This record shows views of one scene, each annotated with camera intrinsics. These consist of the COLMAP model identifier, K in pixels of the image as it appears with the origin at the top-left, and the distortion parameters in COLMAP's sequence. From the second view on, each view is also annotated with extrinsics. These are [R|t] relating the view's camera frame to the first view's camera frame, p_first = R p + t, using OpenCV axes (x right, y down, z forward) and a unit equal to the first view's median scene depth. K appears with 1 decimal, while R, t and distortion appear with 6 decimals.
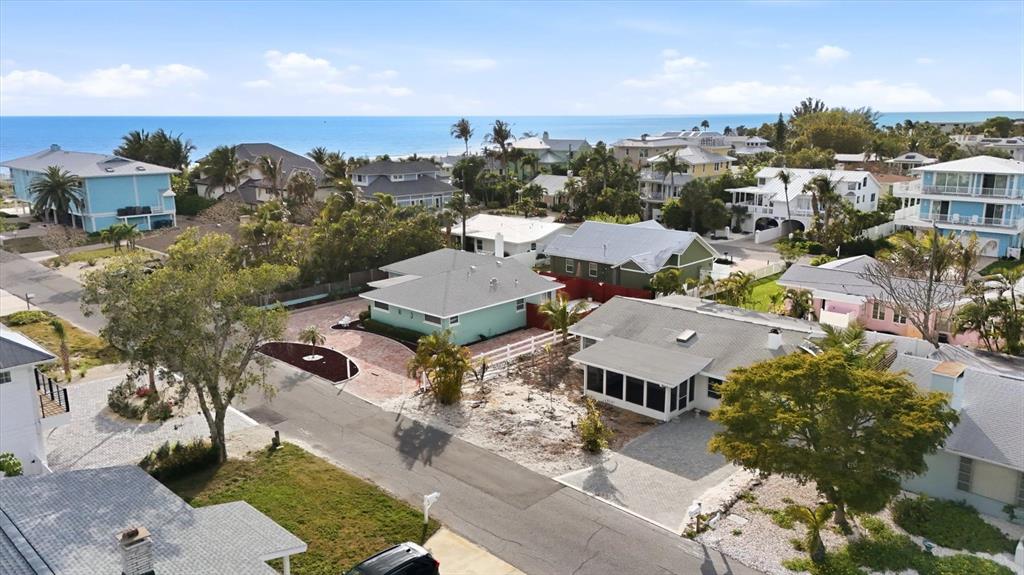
lens RADIAL K [[750.4, 0, 518.8], [0, 750.4, 289.9], [0, 0, 1]] dist [0.060470, -0.005543]
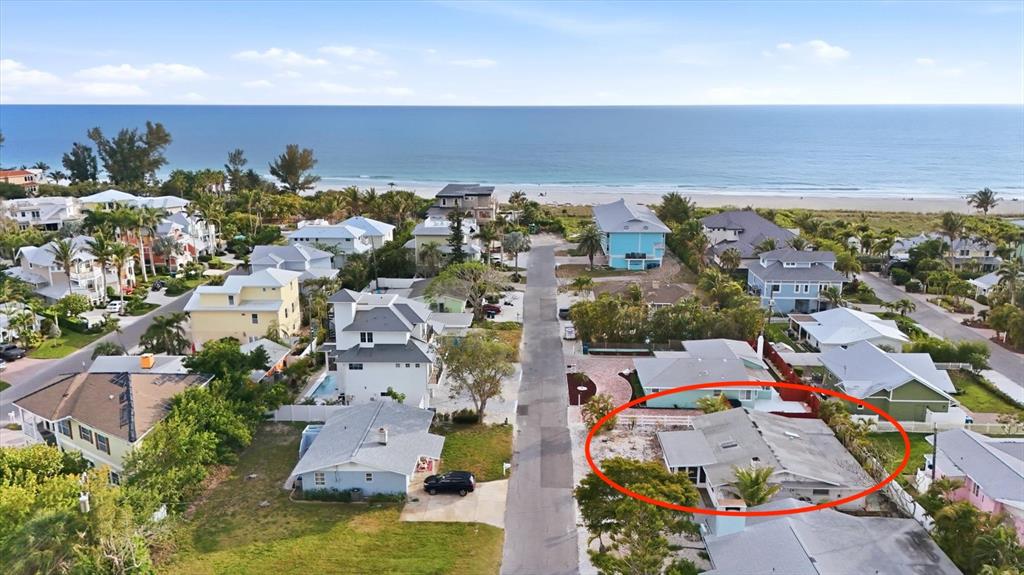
lens RADIAL K [[750.4, 0, 517.3], [0, 750.4, 288.4], [0, 0, 1]] dist [0.060470, -0.005543]
pose [[0.658240, 0.185470, -0.729604, 1.058558], [-0.174945, 0.980329, 0.091373, -0.334565], [0.732199, 0.067495, 0.677738, -0.402346]]
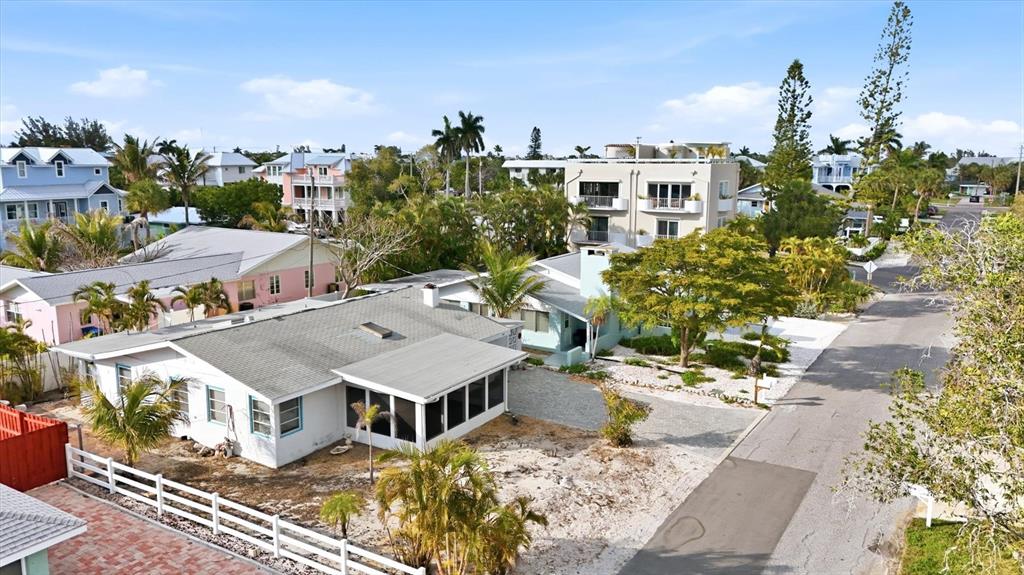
lens RADIAL K [[750.4, 0, 506.0], [0, 750.4, 288.9], [0, 0, 1]] dist [0.060470, -0.005543]
pose [[-0.195144, -0.160494, 0.967554, -0.506252], [0.216446, 0.955149, 0.202091, -0.099615], [-0.956593, 0.248860, -0.151654, 1.019651]]
